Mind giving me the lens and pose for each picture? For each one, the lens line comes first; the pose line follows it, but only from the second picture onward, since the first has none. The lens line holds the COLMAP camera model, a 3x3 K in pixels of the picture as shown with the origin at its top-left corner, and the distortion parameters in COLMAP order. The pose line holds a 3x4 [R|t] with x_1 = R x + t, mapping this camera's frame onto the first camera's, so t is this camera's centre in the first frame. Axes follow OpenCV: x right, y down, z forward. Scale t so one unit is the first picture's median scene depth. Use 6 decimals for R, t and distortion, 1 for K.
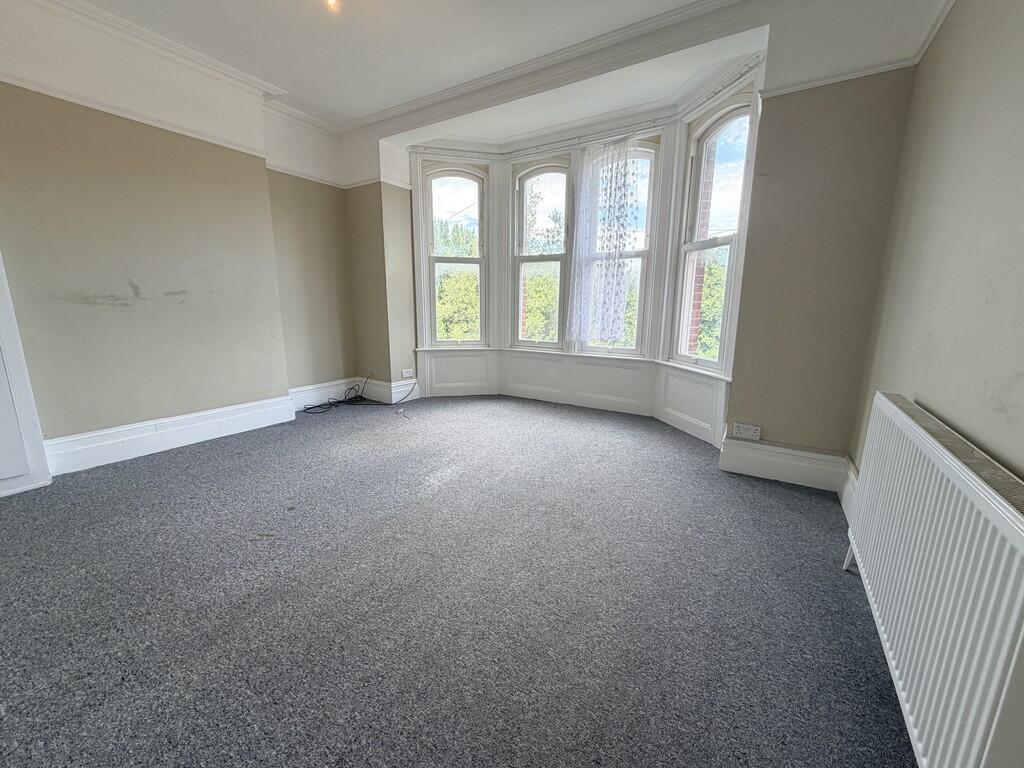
lens RADIAL K [[409.6, 0, 512.1], [0, 409.6, 386.5], [0, 0, 1]] dist [-0.000821, 0.000146]
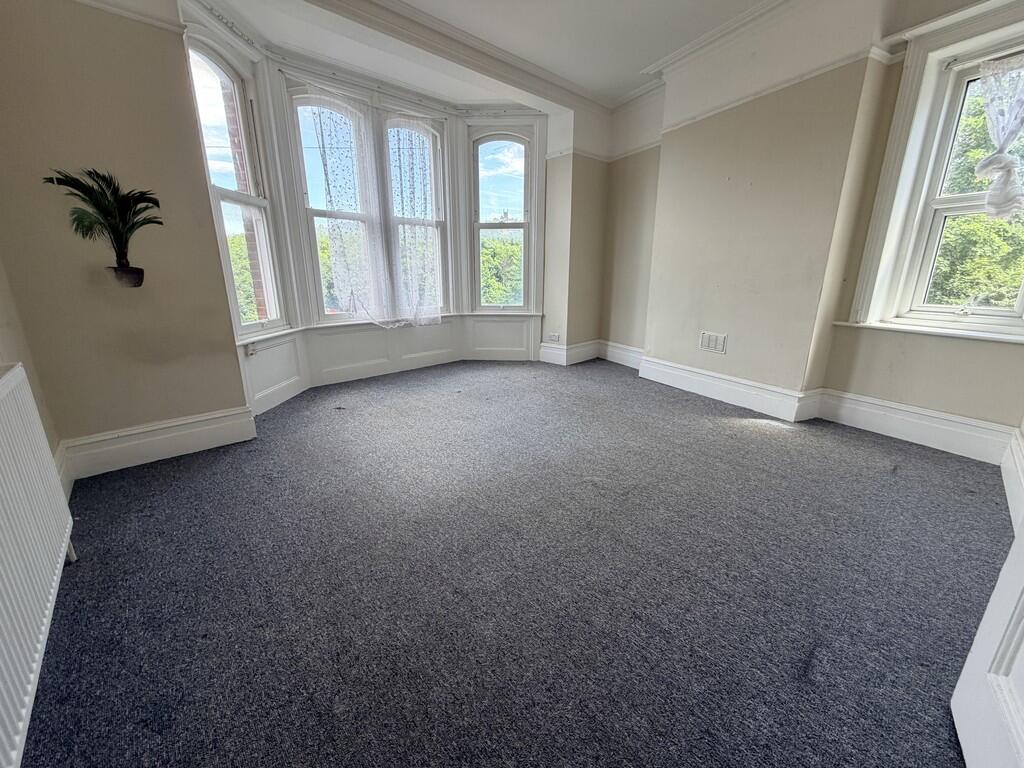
lens RADIAL K [[409.6, 0, 510.7], [0, 409.6, 379.9], [0, 0, 1]] dist [-0.000821, 0.000146]
pose [[0.244491, -0.258944, 0.934437, -1.940734], [0.198853, 0.956591, 0.213055, -0.244941], [-0.949043, 0.133725, 0.285370, 1.236662]]
